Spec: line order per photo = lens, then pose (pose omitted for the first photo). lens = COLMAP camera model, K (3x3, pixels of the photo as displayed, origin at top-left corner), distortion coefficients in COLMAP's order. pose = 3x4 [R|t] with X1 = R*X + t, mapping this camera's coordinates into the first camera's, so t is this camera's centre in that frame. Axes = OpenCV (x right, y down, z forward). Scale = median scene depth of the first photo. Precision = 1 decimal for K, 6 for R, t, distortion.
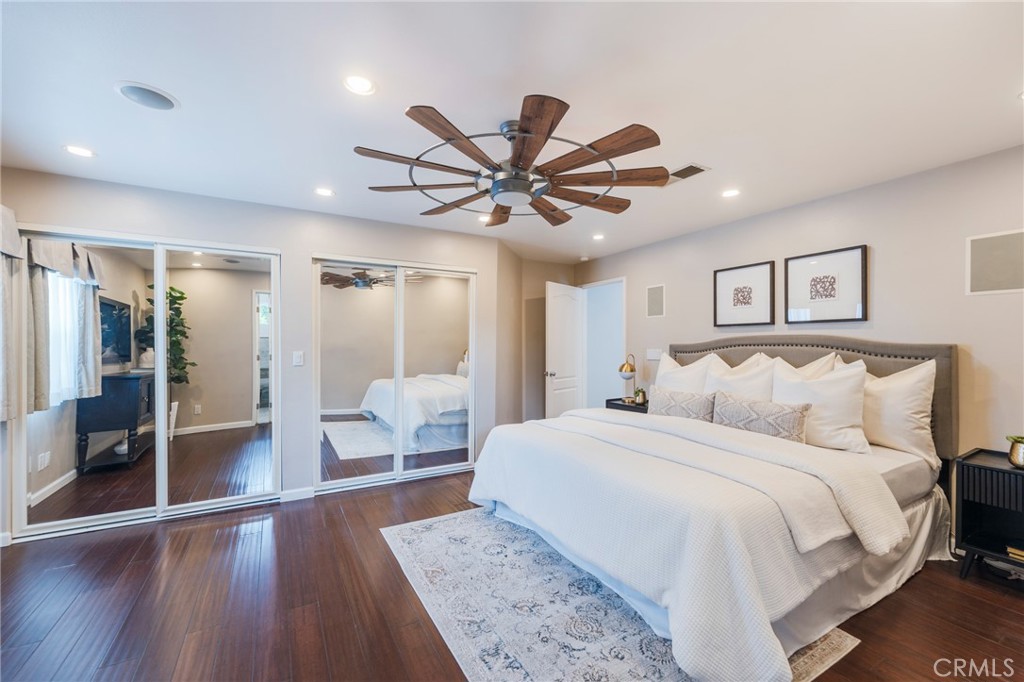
lens RADIAL K [[415.1, 0, 516.9], [0, 415.1, 339.7], [0, 0, 1]] dist [-0.000112, -0.000323]
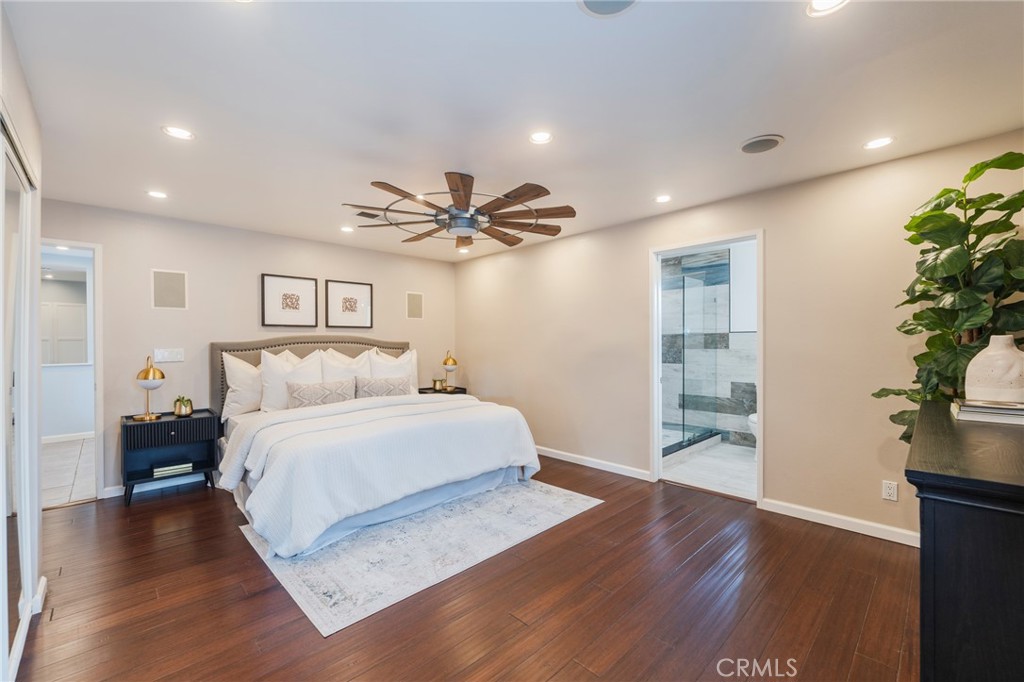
lens RADIAL K [[415.1, 0, 516.9], [0, 415.1, 339.7], [0, 0, 1]] dist [-0.000112, -0.000323]
pose [[-0.242776, 0.006528, 0.970060, -0.809298], [-0.004954, 0.999956, -0.007969, 0.010382], [-0.970070, -0.006740, -0.242733, 0.700474]]
